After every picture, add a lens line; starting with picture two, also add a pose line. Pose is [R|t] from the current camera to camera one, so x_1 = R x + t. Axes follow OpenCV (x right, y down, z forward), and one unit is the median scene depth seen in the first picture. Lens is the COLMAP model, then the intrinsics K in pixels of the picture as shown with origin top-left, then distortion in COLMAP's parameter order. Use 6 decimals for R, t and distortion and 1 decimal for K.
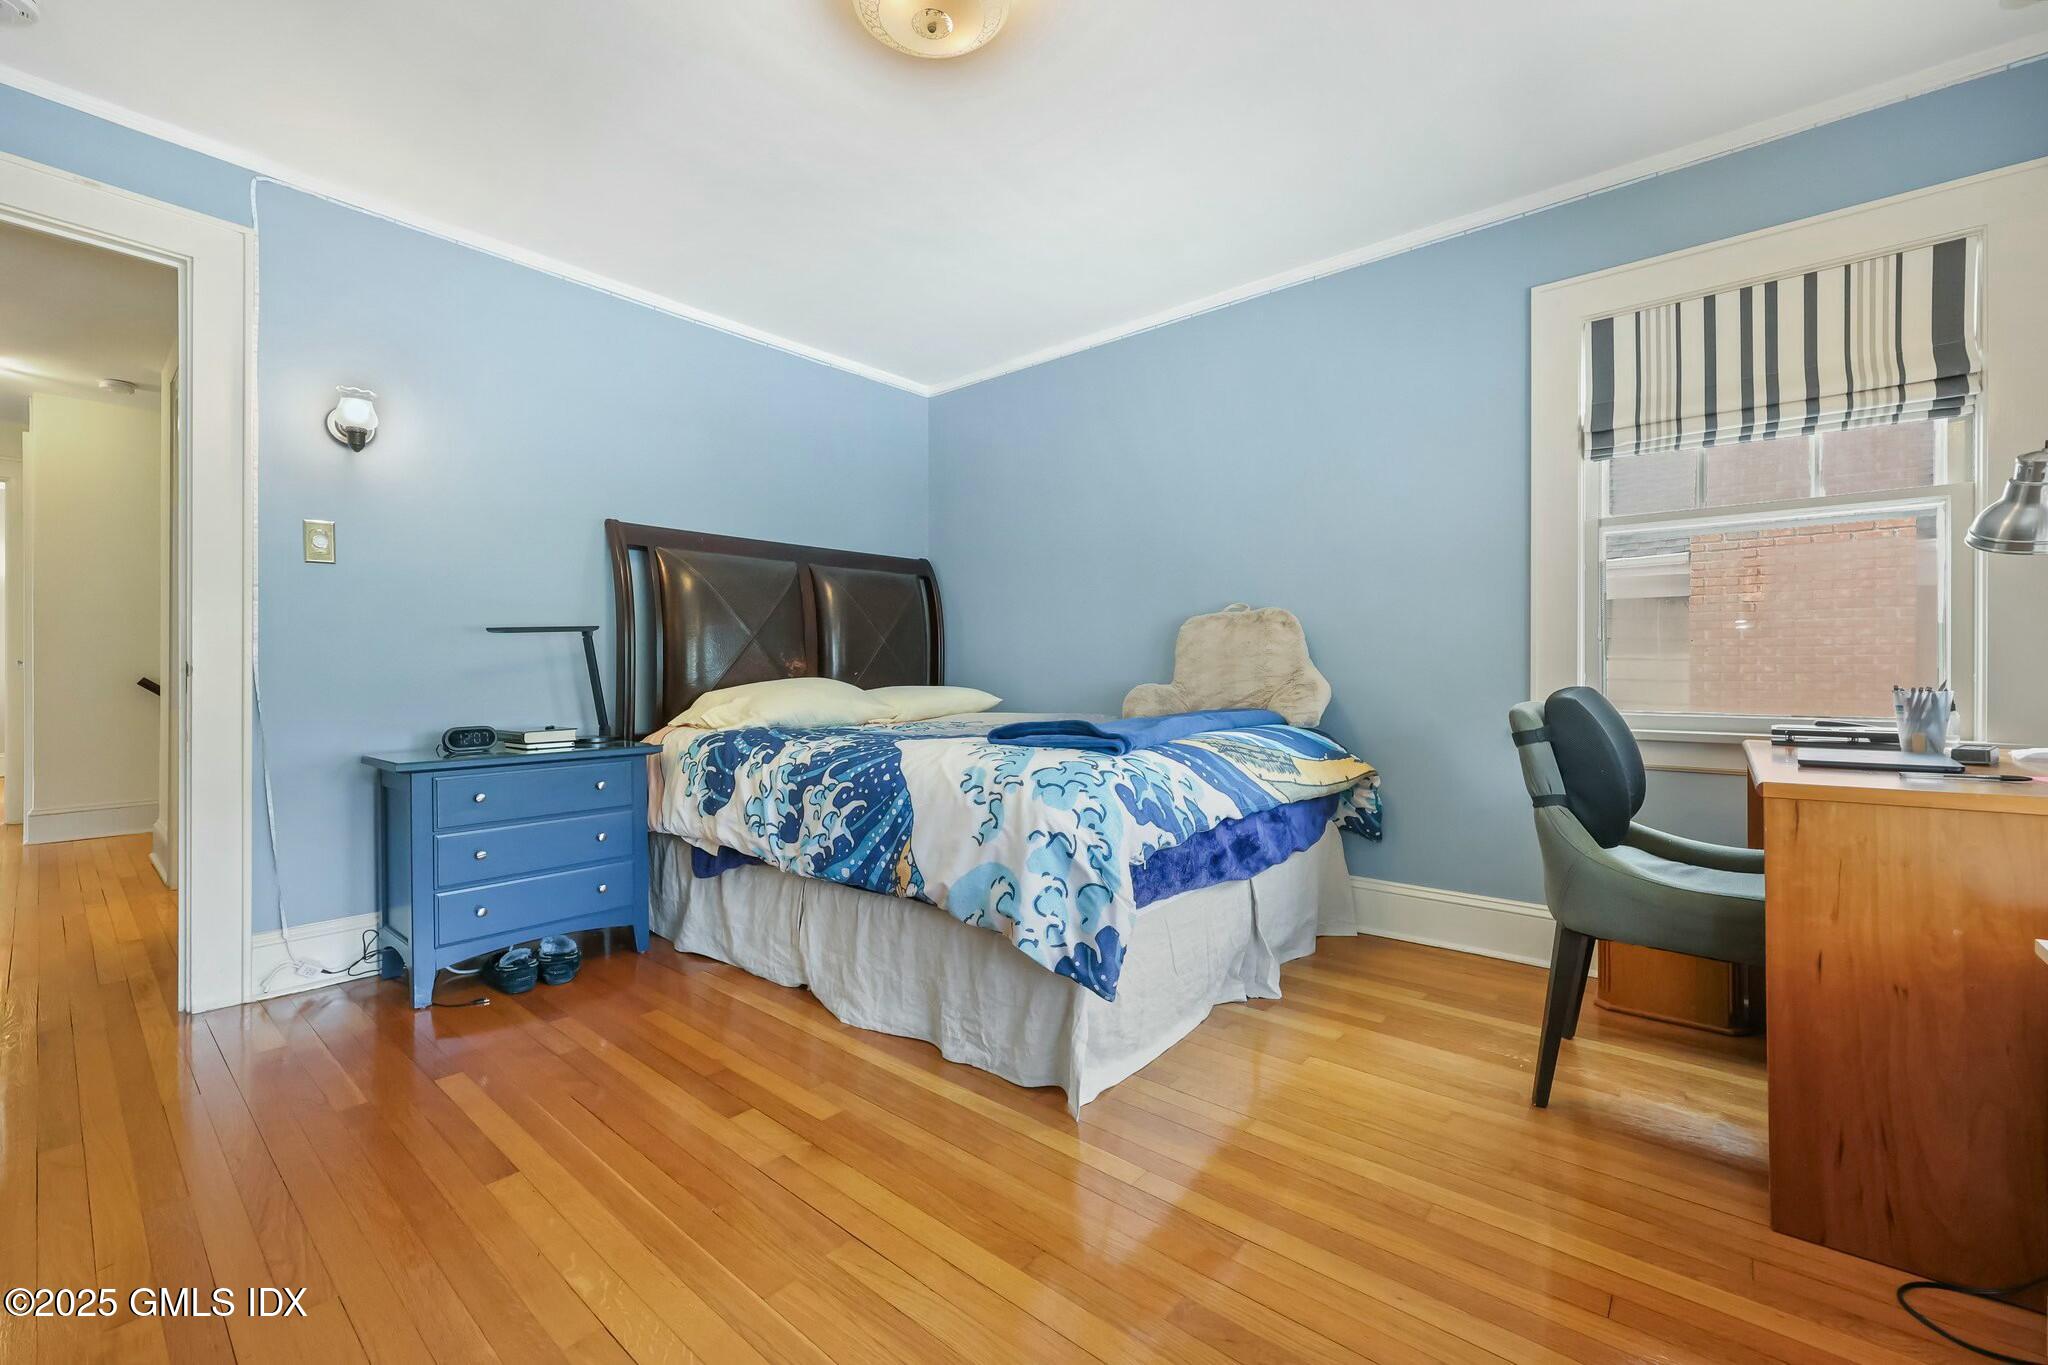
lens RADIAL K [[822.9, 0, 1030.0], [0, 822.9, 678.6], [0, 0, 1]] dist [-0.009918, -0.000562]
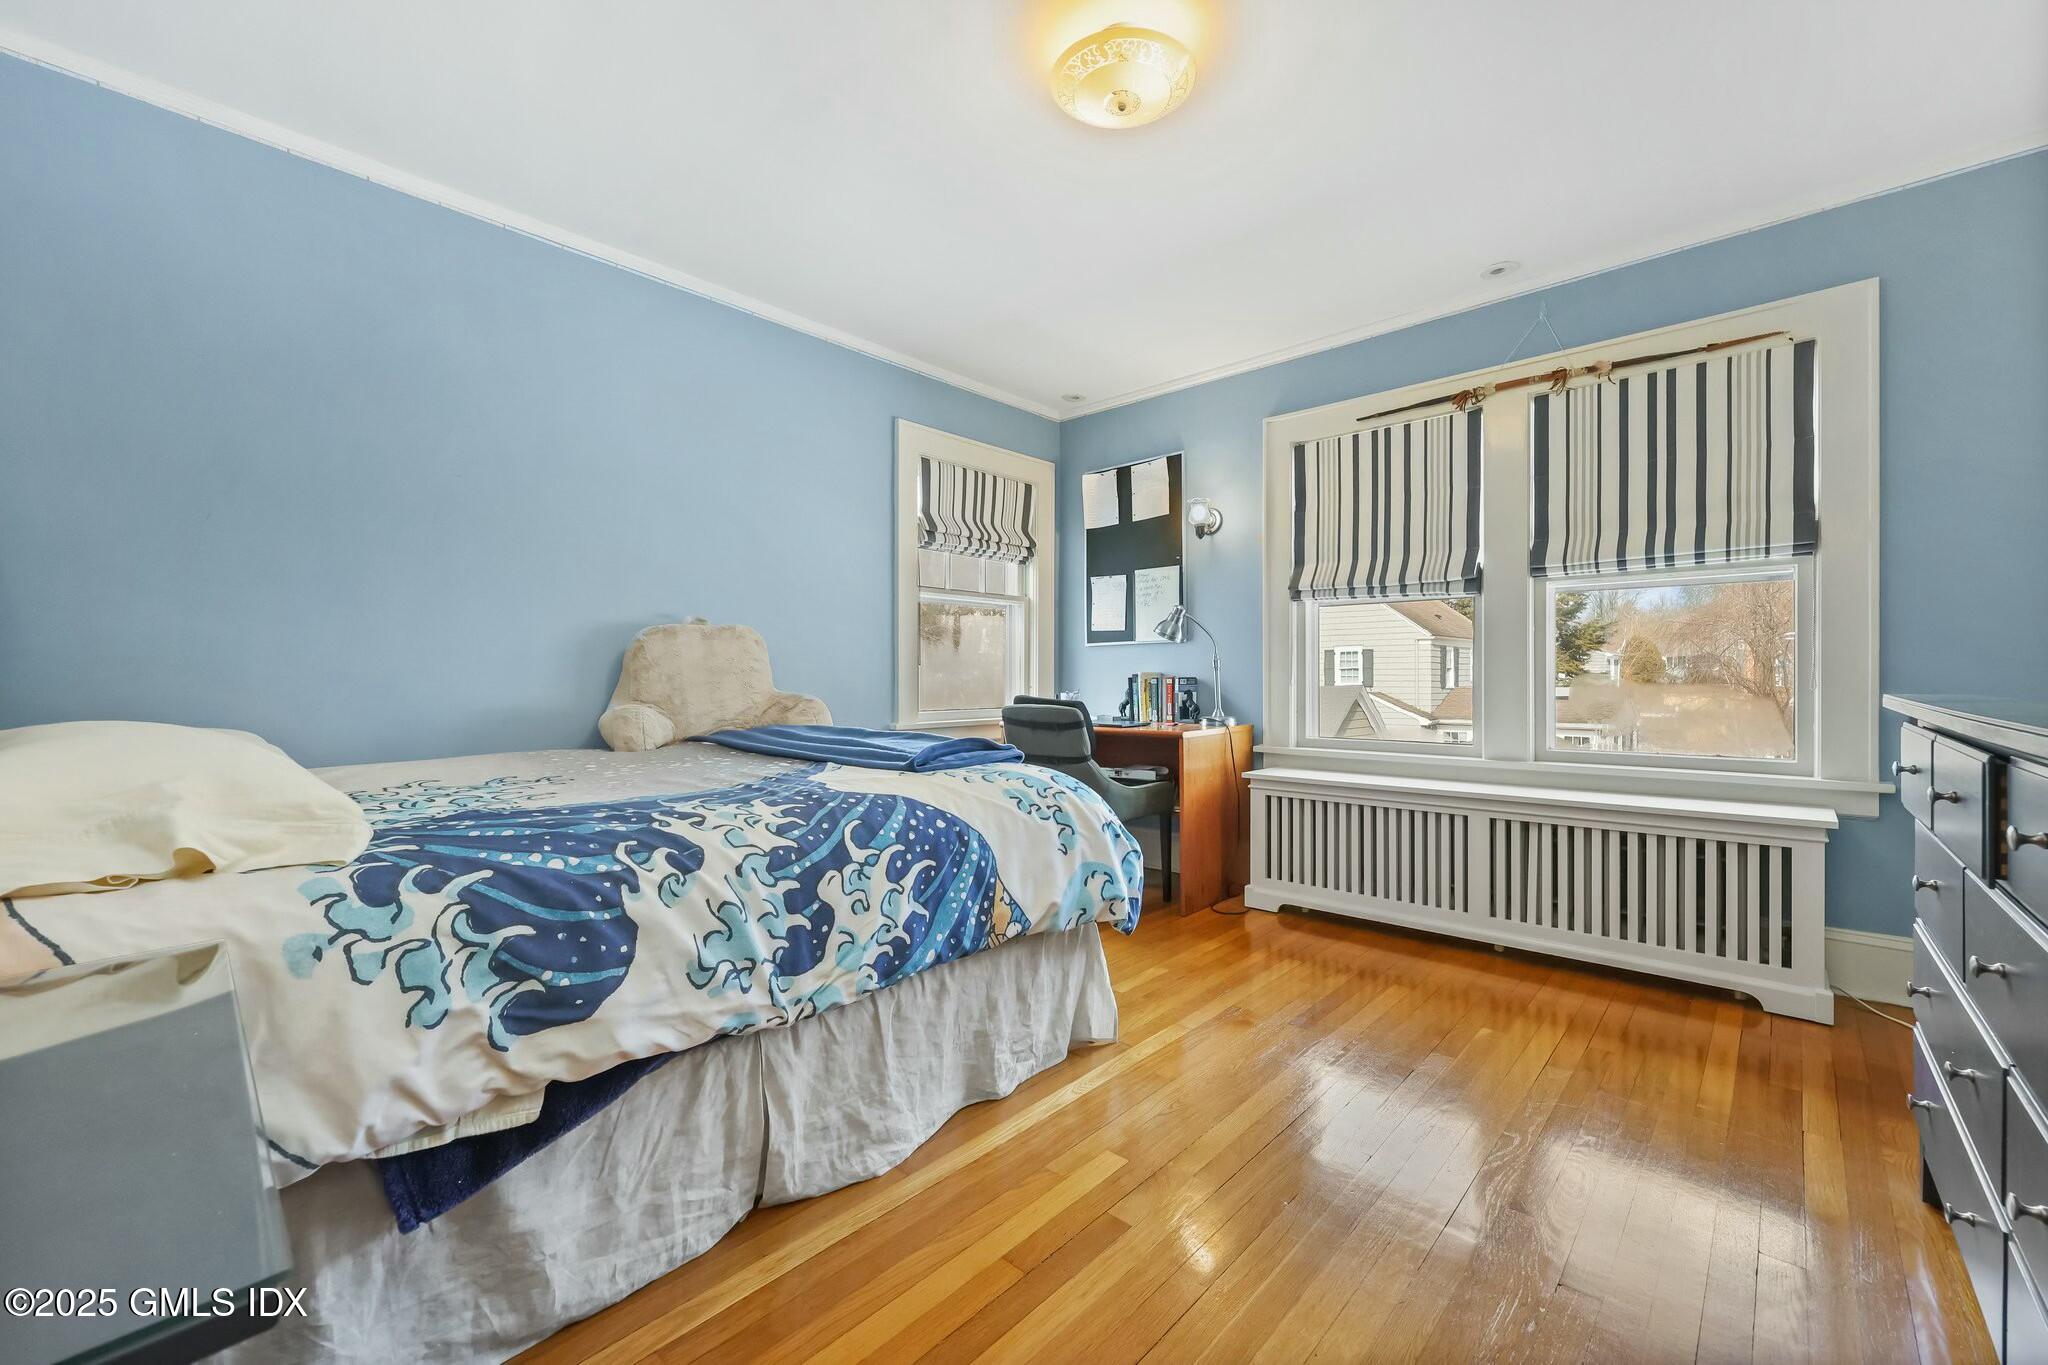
lens RADIAL K [[832.6, 0, 1004.5], [0, 832.6, 685.8], [0, 0, 1]] dist [-0.007712, -0.000137]
pose [[0.056762, -0.012576, 0.998309, -0.984647], [0.009592, 0.999881, 0.012050, -0.028293], [-0.998342, 0.008892, 0.056876, 0.866353]]
